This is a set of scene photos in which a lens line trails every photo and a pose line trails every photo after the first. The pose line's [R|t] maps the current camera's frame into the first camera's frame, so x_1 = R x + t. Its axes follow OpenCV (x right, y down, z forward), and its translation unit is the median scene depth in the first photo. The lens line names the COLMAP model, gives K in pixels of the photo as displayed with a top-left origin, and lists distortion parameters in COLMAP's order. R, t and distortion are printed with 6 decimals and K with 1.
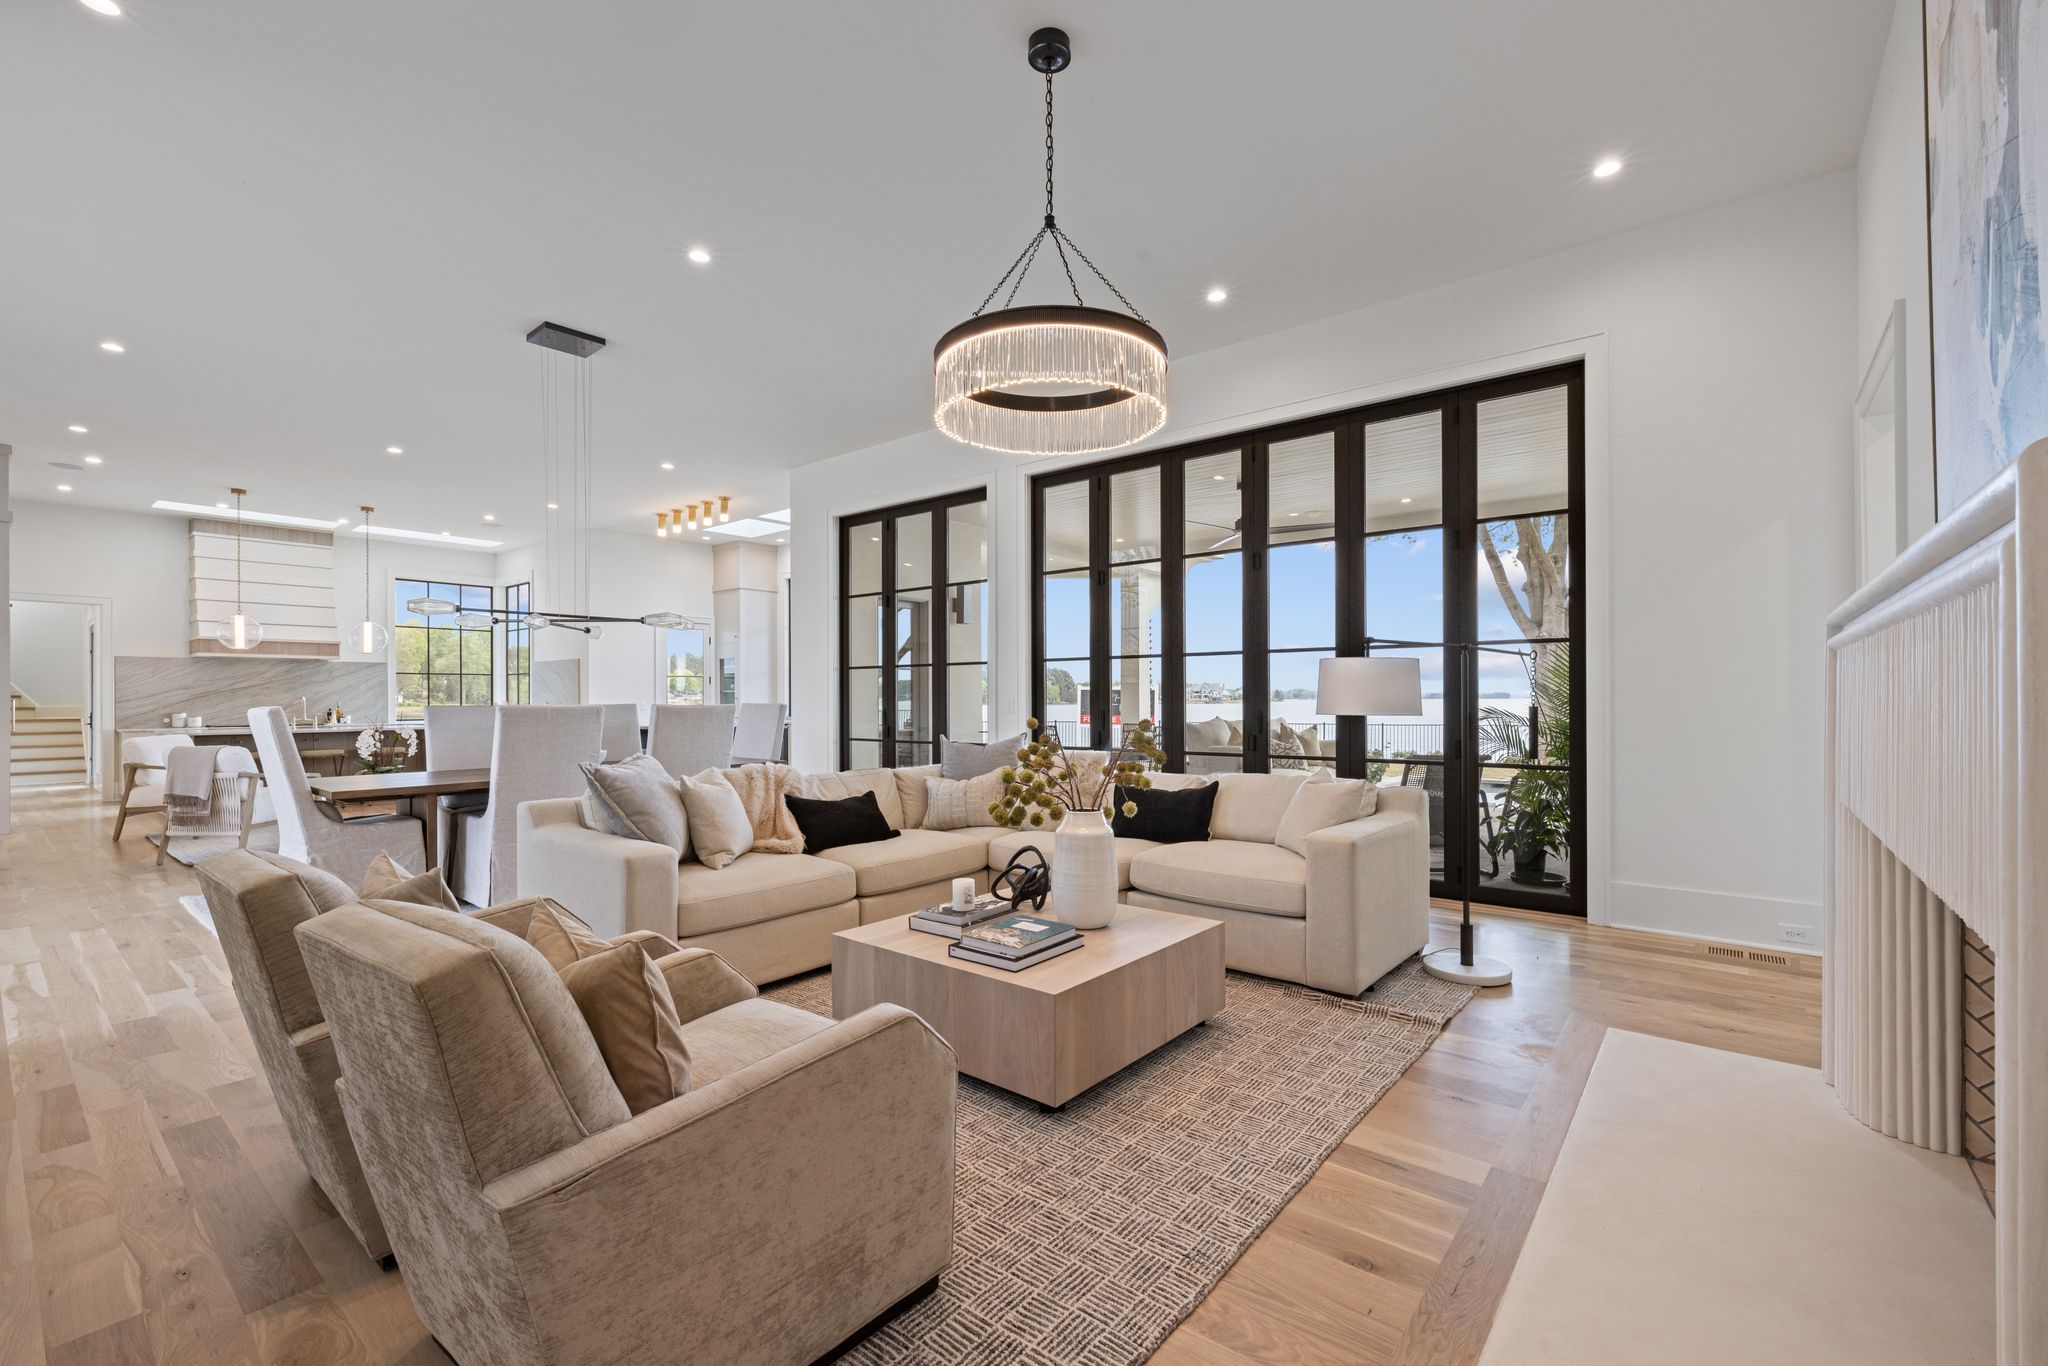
lens RADIAL K [[864.6, 0, 1034.9], [0, 864.6, 693.8], [0, 0, 1]] dist [0.000790, 0.000056]
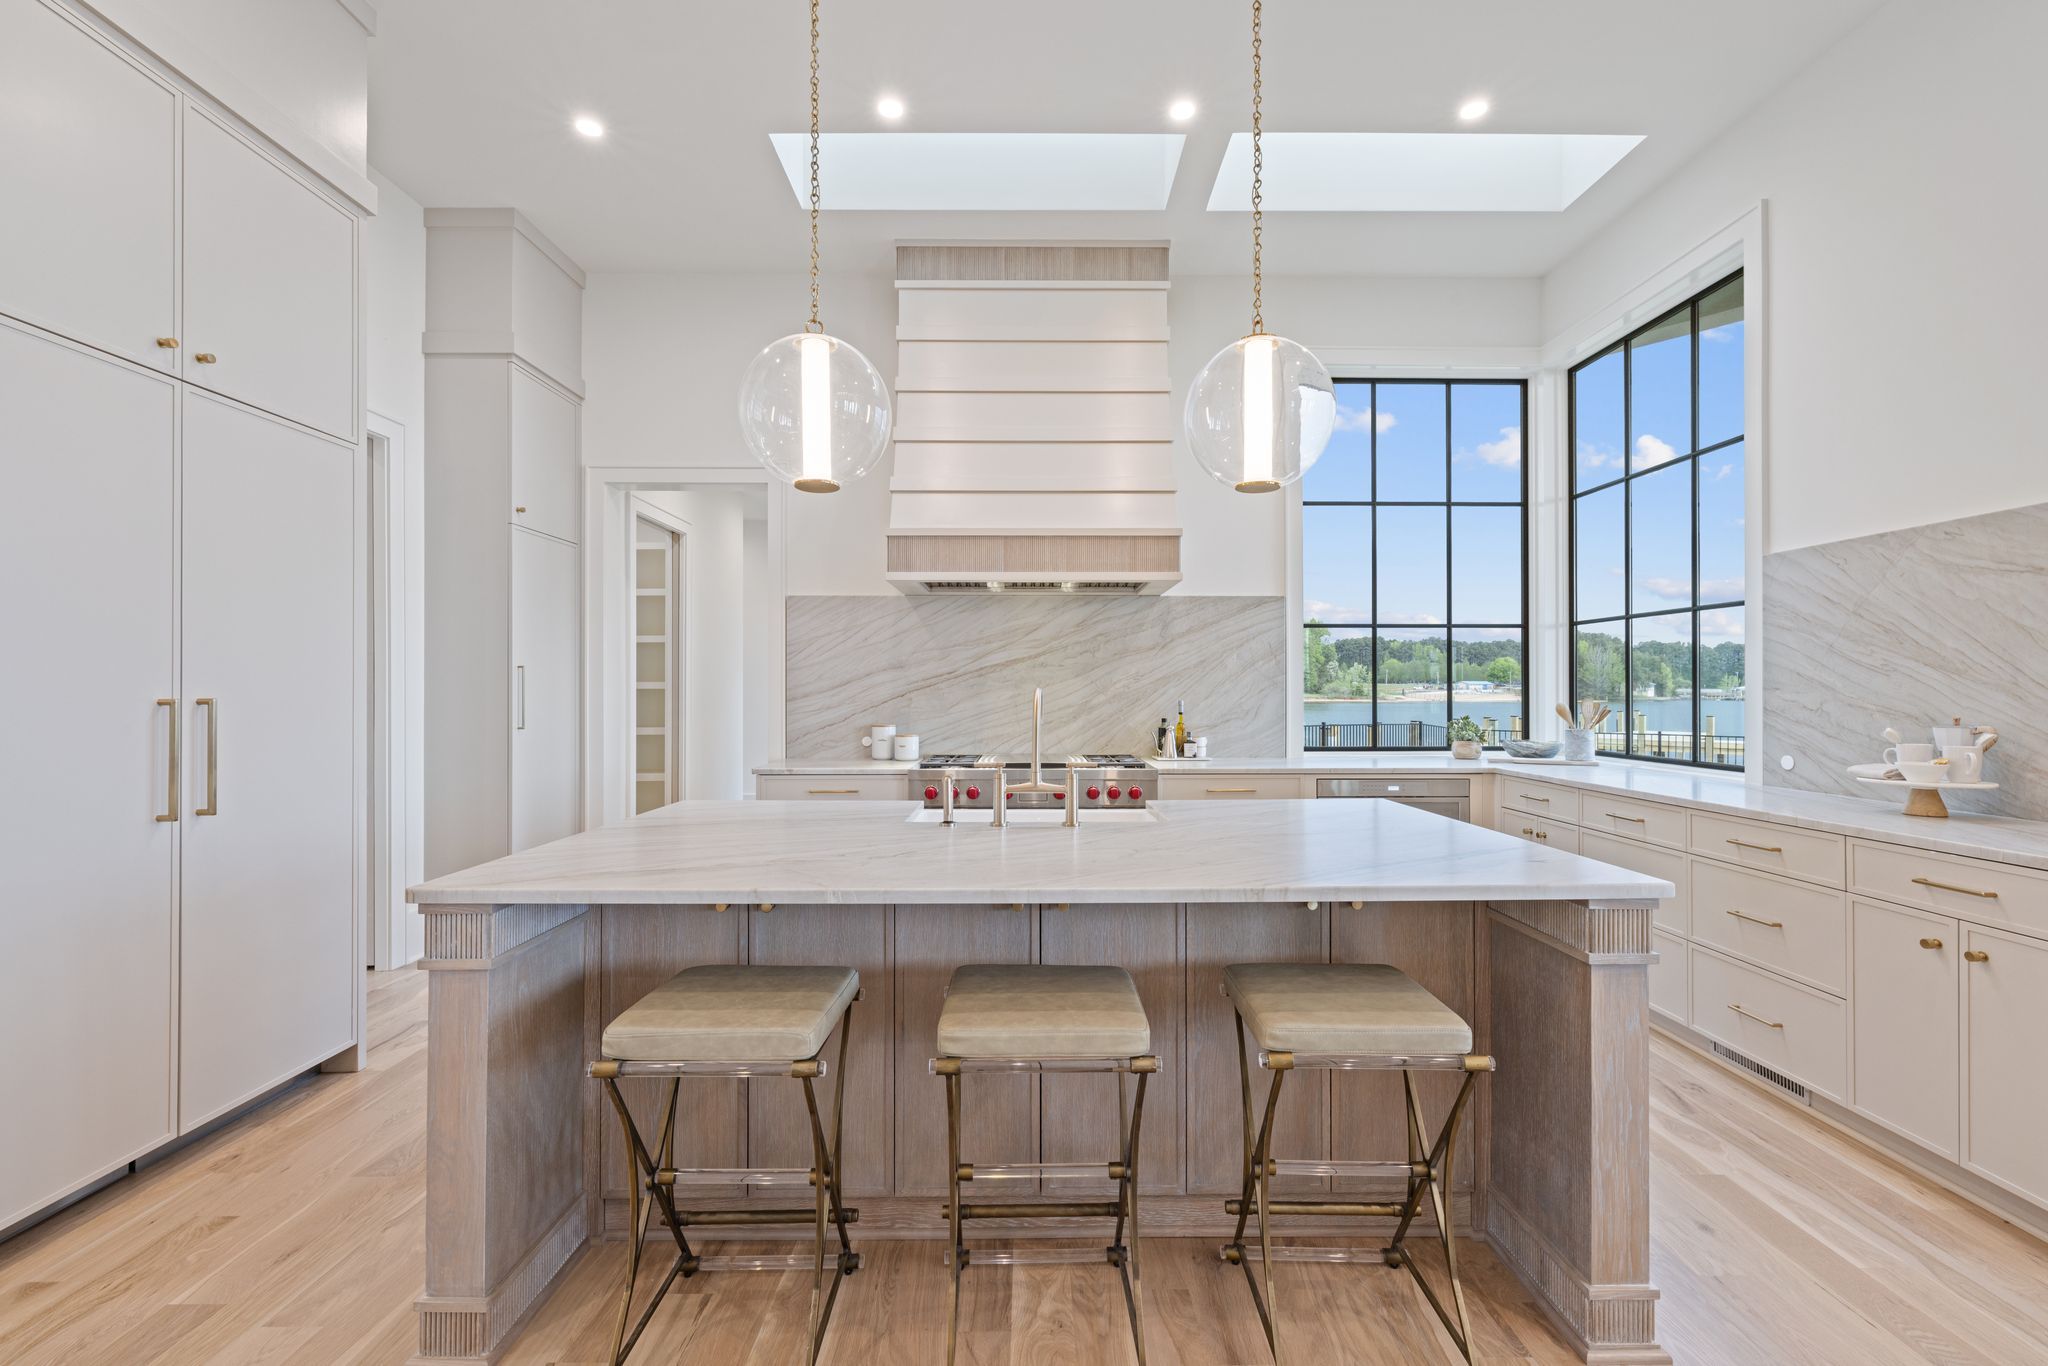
lens RADIAL K [[864.6, 0, 1034.9], [0, 864.6, 693.8], [0, 0, 1]] dist [0.000790, 0.000056]
pose [[0.637028, 0.002471, -0.770837, -0.598111], [0.002483, 0.999983, 0.005258, 0.004721], [0.770837, -0.005264, 0.637011, 0.765872]]
